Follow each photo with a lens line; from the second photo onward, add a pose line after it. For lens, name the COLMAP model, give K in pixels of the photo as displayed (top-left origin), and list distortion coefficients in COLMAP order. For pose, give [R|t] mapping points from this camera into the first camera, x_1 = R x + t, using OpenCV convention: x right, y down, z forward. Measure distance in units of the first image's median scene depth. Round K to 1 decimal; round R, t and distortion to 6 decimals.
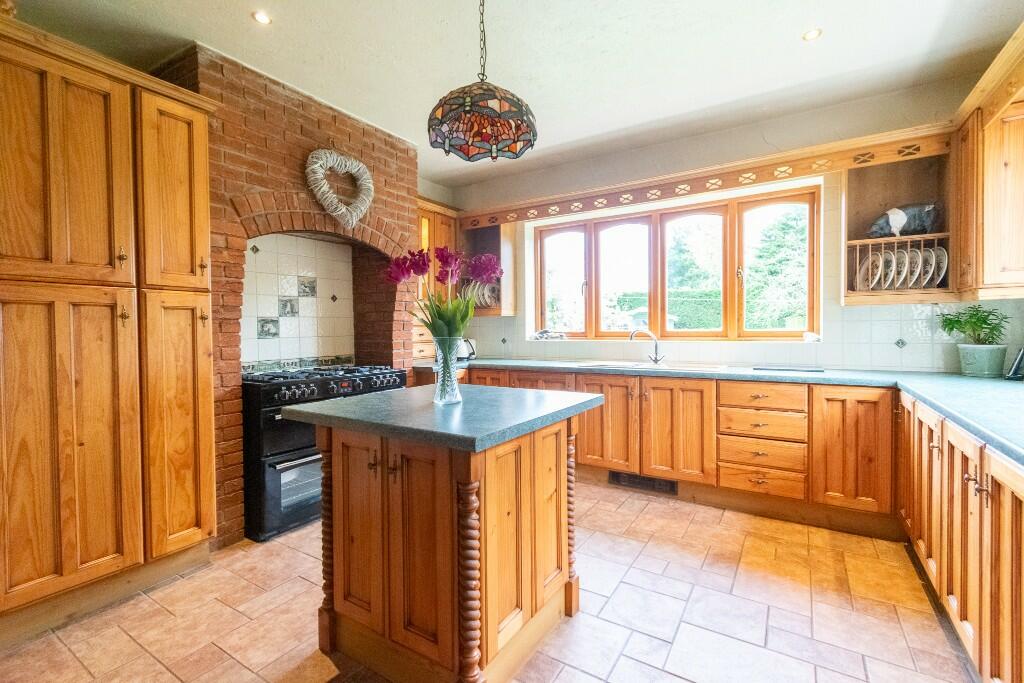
lens RADIAL K [[452.7, 0, 514.0], [0, 452.7, 339.4], [0, 0, 1]] dist [0.007525, -0.000268]
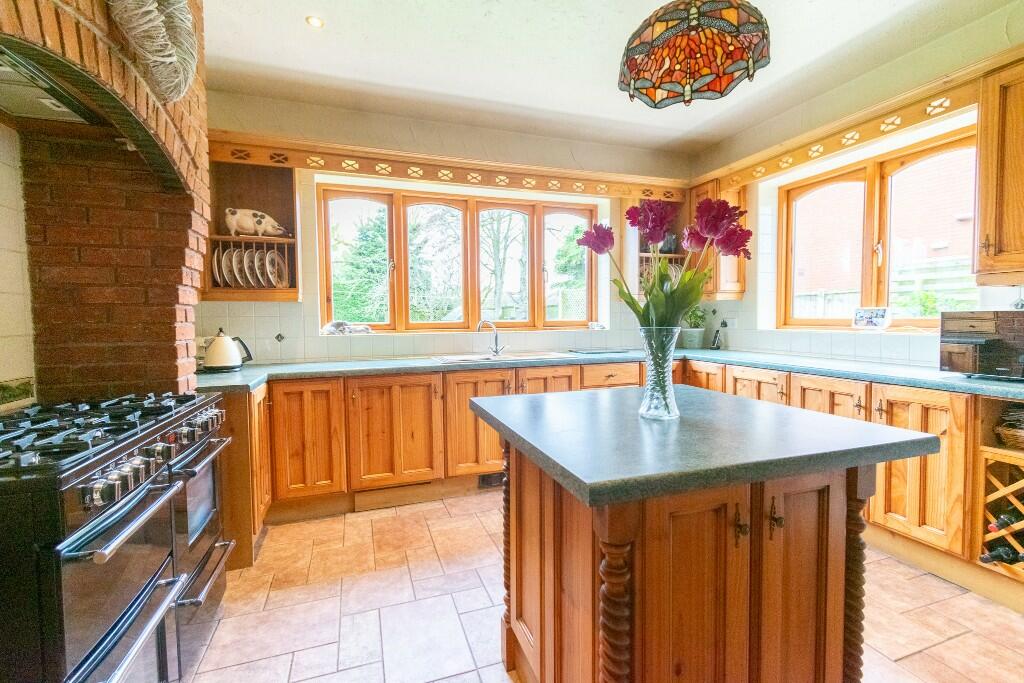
lens RADIAL K [[452.7, 0, 515.6], [0, 452.7, 340.7], [0, 0, 1]] dist [0.007525, -0.000268]
pose [[0.628730, -0.037874, 0.776701, -0.472487], [0.023393, 0.999282, 0.029792, -0.006012], [-0.777272, -0.000561, 0.629165, 0.398985]]
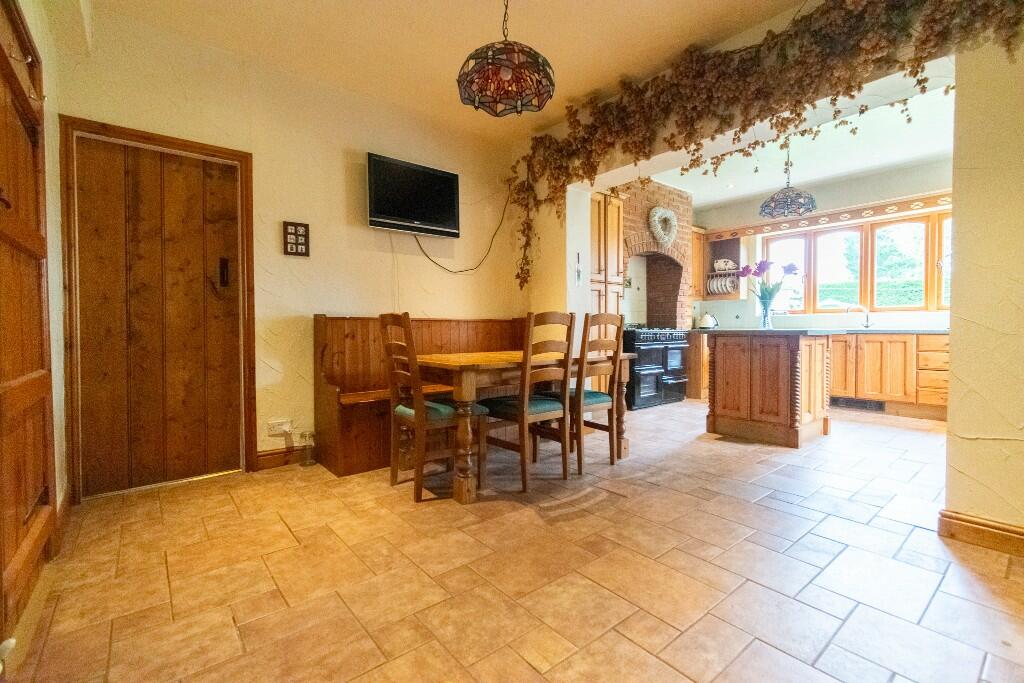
lens RADIAL K [[452.7, 0, 516.5], [0, 452.7, 338.6], [0, 0, 1]] dist [0.007525, -0.000268]
pose [[0.951201, 0.010529, -0.308392, -0.344920], [-0.009837, 0.999944, 0.003798, 0.102993], [0.308415, -0.000579, 0.951252, -0.828940]]
